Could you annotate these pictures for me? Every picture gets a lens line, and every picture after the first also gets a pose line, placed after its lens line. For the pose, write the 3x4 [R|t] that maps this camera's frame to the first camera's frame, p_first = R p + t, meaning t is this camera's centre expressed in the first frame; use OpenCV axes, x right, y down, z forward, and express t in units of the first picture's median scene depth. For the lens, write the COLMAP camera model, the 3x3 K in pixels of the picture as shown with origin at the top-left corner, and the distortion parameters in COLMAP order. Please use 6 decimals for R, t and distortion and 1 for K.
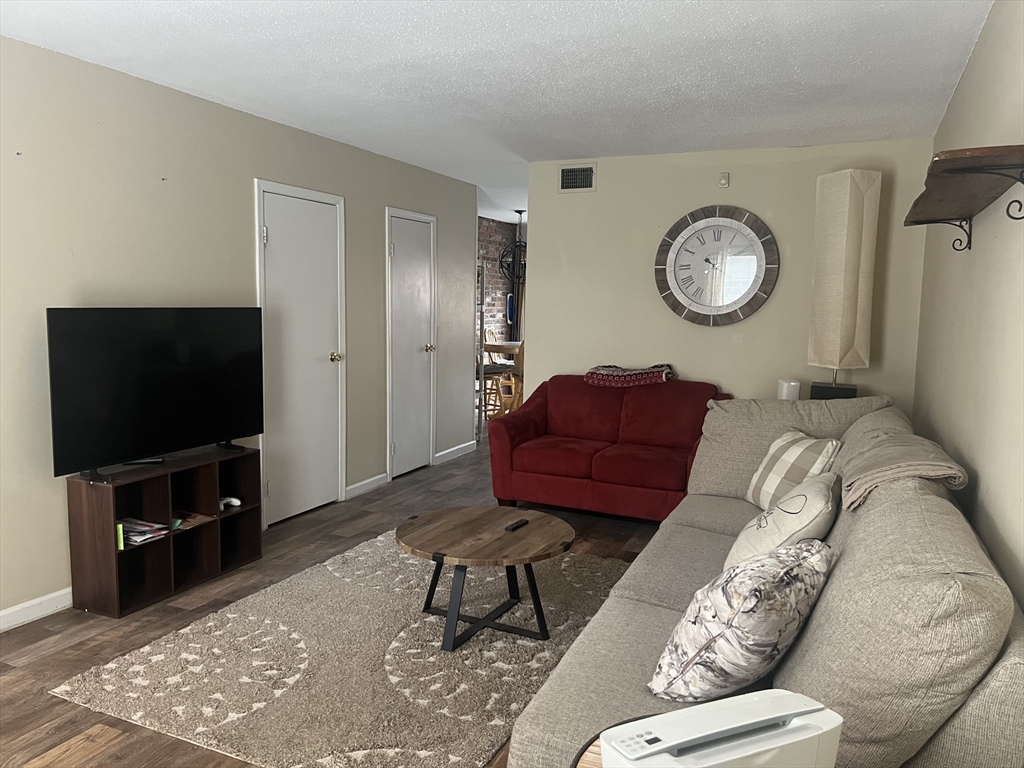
lens RADIAL K [[773.0, 0, 504.8], [0, 773.0, 391.3], [0, 0, 1]] dist [0.058912, -0.072794]
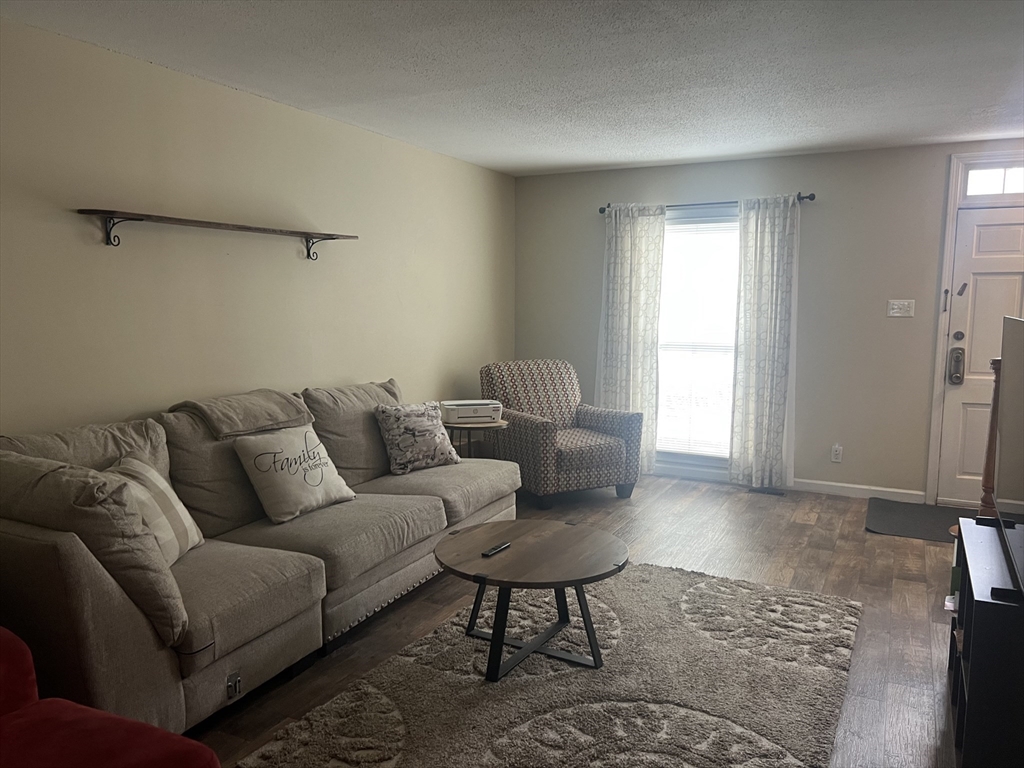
lens RADIAL K [[773.0, 0, 513.9], [0, 773.0, 391.8], [0, 0, 1]] dist [0.058912, -0.072794]
pose [[-0.998879, -0.024705, 0.040384, -0.030144], [-0.014255, 0.970403, 0.241069, -0.190900], [-0.045144, 0.240223, -0.969667, 1.570998]]
